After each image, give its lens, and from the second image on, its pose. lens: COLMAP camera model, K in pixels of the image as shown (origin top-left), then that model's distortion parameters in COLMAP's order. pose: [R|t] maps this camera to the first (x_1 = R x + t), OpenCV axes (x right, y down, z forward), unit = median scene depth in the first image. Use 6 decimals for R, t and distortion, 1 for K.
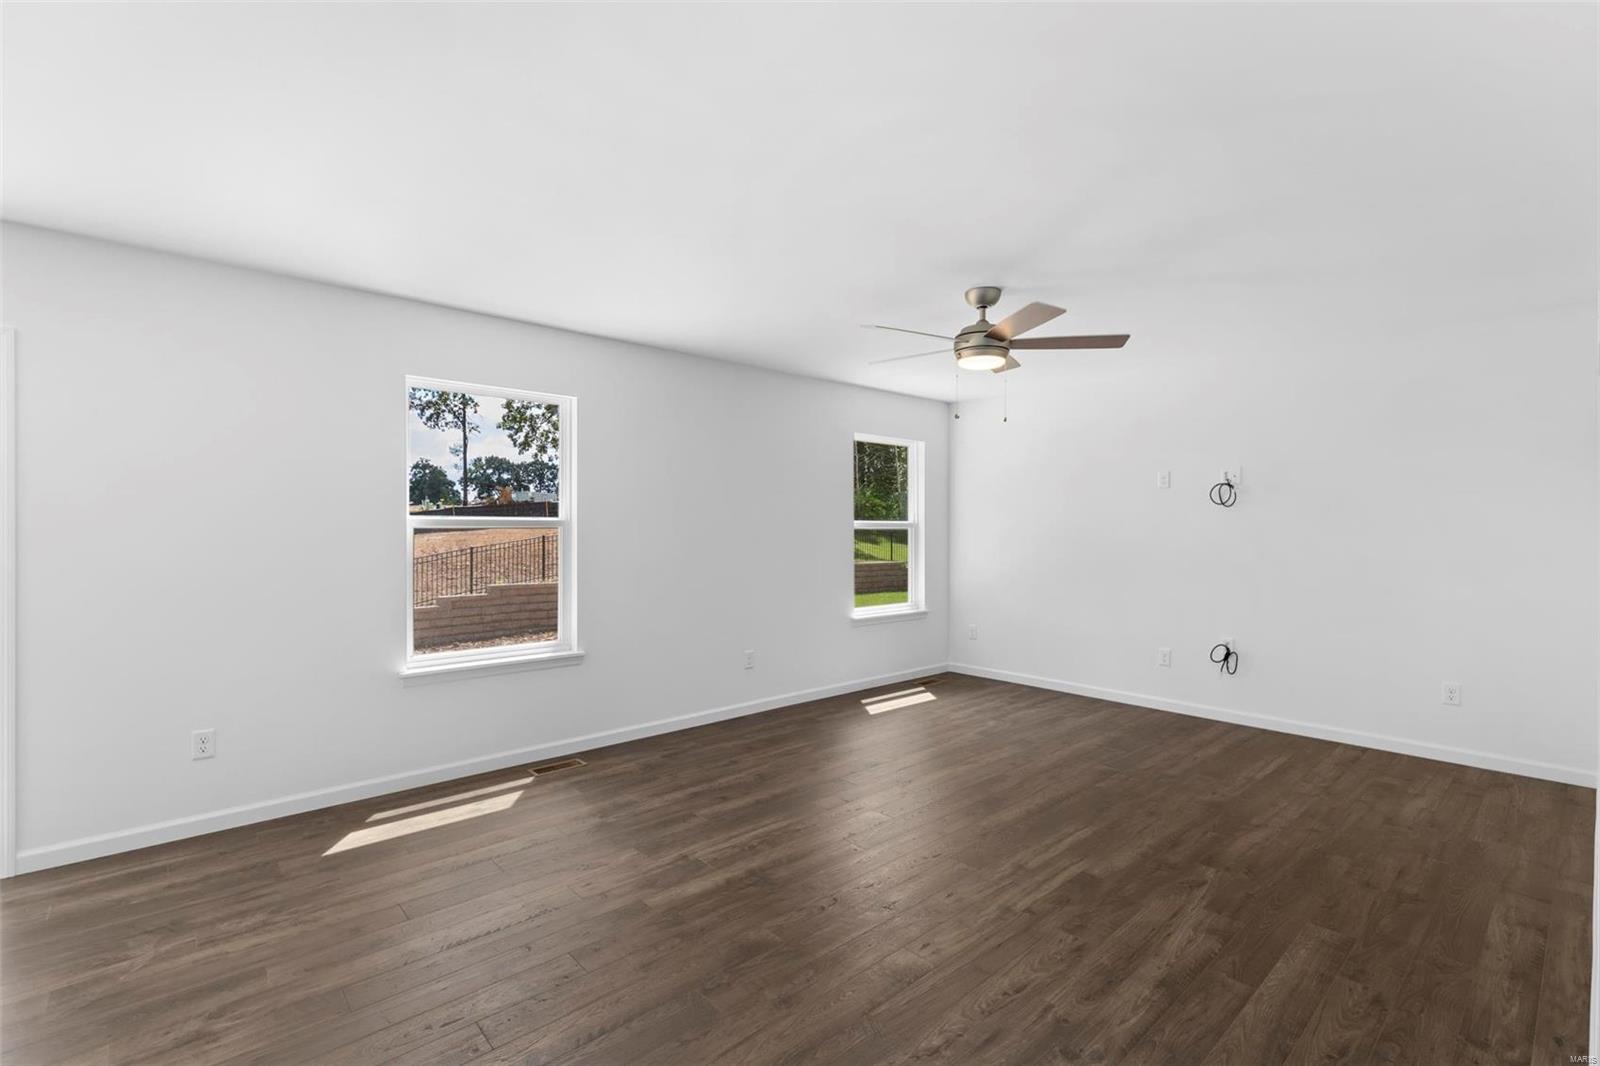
lens RADIAL K [[716.9, 0, 799.9], [0, 716.9, 528.7], [0, 0, 1]] dist [0.003860, -0.000529]
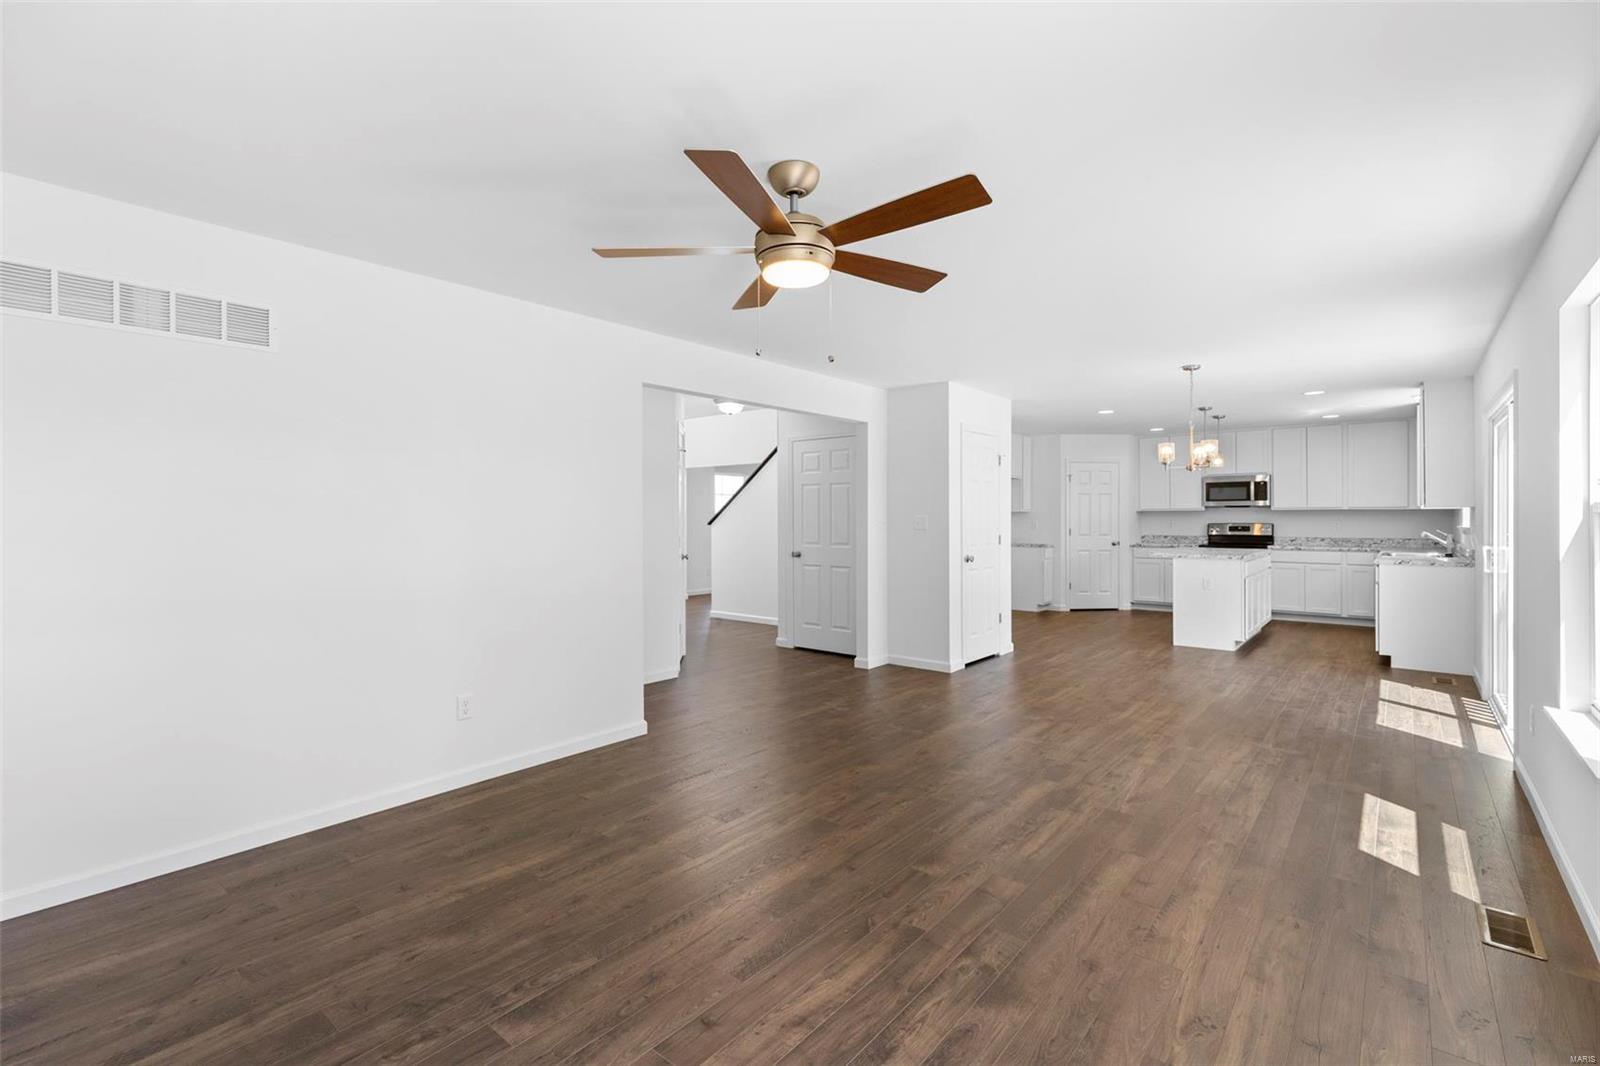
lens RADIAL K [[716.9, 0, 799.9], [0, 716.9, 528.7], [0, 0, 1]] dist [0.003860, -0.000529]
pose [[-0.989321, 0.004495, -0.145683, 0.378146], [0.002102, 0.999860, 0.016576, -0.001218], [0.145737, 0.016093, -0.989192, 1.816596]]
